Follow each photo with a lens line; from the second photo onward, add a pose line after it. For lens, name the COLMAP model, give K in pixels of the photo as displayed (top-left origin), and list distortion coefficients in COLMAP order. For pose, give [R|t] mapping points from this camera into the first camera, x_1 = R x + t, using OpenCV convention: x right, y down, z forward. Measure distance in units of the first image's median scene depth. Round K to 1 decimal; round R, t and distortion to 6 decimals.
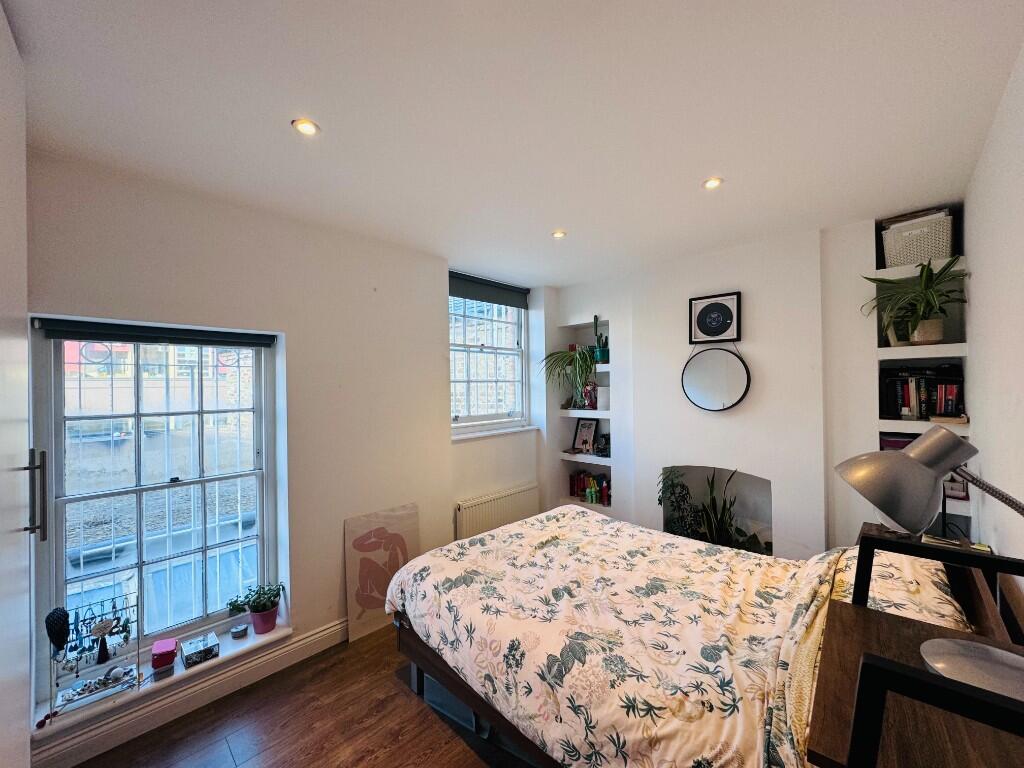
lens RADIAL K [[406.8, 0, 512.0], [0, 406.8, 384.0], [0, 0, 1]] dist [-0.006260, 0.000804]
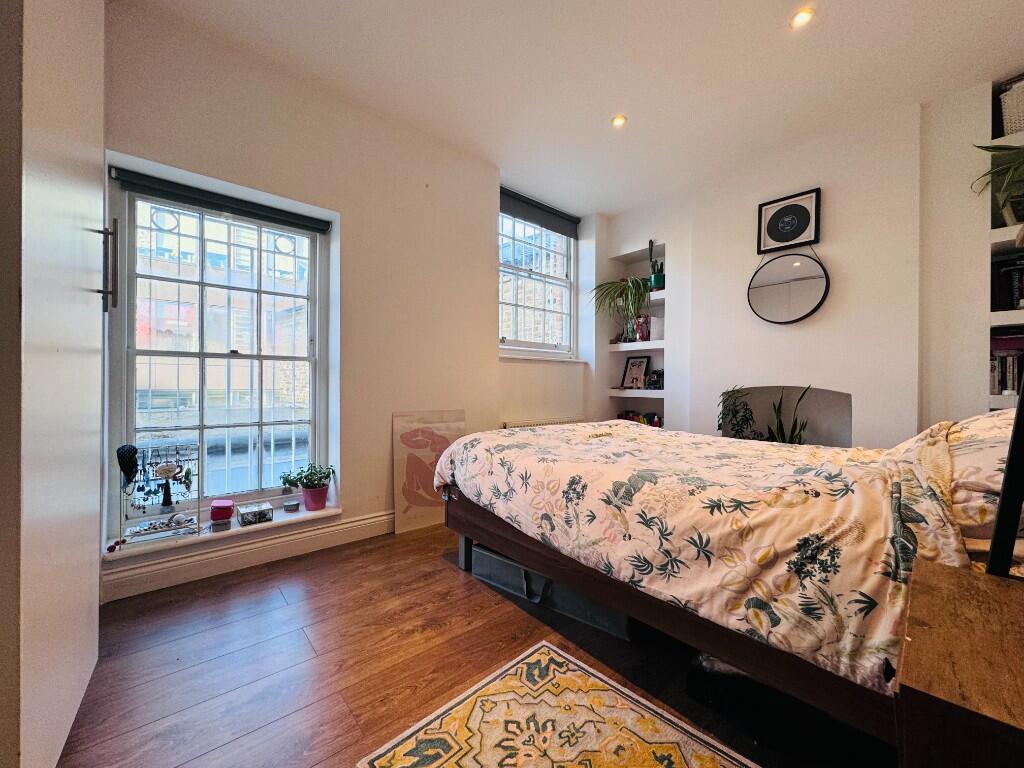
lens RADIAL K [[406.8, 0, 512.0], [0, 406.8, 384.0], [0, 0, 1]] dist [-0.006260, 0.000804]
pose [[0.995566, 0.022514, -0.091335, -0.041610], [-0.021683, 0.999714, 0.010080, 0.302559], [0.091536, -0.008055, 0.995769, 0.046087]]
